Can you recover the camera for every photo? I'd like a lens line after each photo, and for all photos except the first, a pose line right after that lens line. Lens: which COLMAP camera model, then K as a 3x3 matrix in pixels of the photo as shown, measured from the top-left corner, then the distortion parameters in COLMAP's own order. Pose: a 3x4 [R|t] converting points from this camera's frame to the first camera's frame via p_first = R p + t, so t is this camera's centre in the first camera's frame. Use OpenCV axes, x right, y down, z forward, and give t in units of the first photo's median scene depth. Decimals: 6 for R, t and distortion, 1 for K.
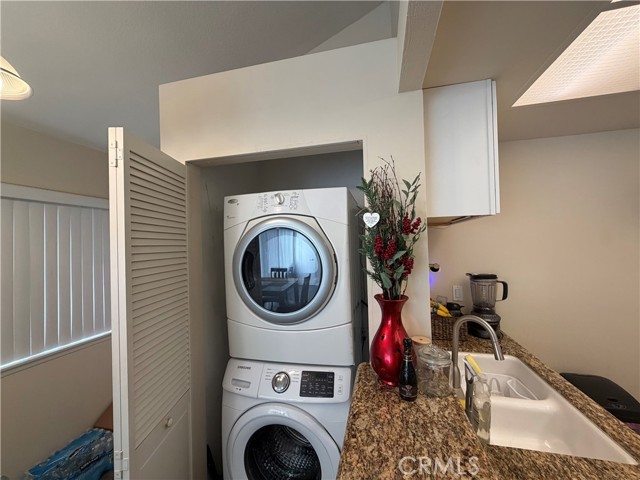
lens RADIAL K [[257.4, 0, 322.7], [0, 257.4, 241.1], [0, 0, 1]] dist [0.000282, -0.000029]
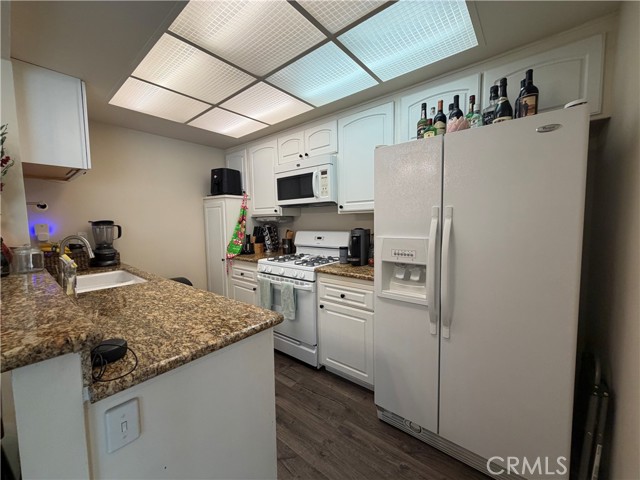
lens RADIAL K [[254.6, 0, 318.4], [0, 254.6, 240.9], [0, 0, 1]] dist [-0.001555, -0.000495]
pose [[0.441419, -0.047036, 0.896068, -0.110803], [-0.013813, 0.998151, 0.059199, 0.200366], [-0.897195, -0.038509, 0.439953, -0.874201]]
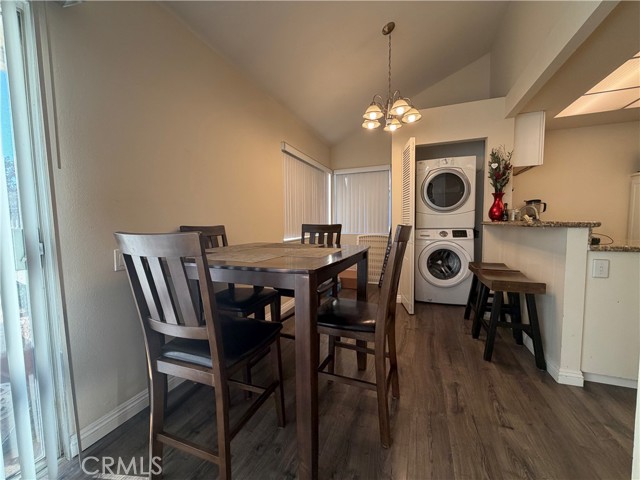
lens RADIAL K [[254.6, 0, 318.4], [0, 254.6, 240.9], [0, 0, 1]] dist [-0.001555, -0.000495]
pose [[0.989792, 0.020517, -0.141032, -1.049937], [-0.008062, 0.996059, 0.088323, 0.405813], [0.142288, -0.086284, 0.986057, -1.709904]]
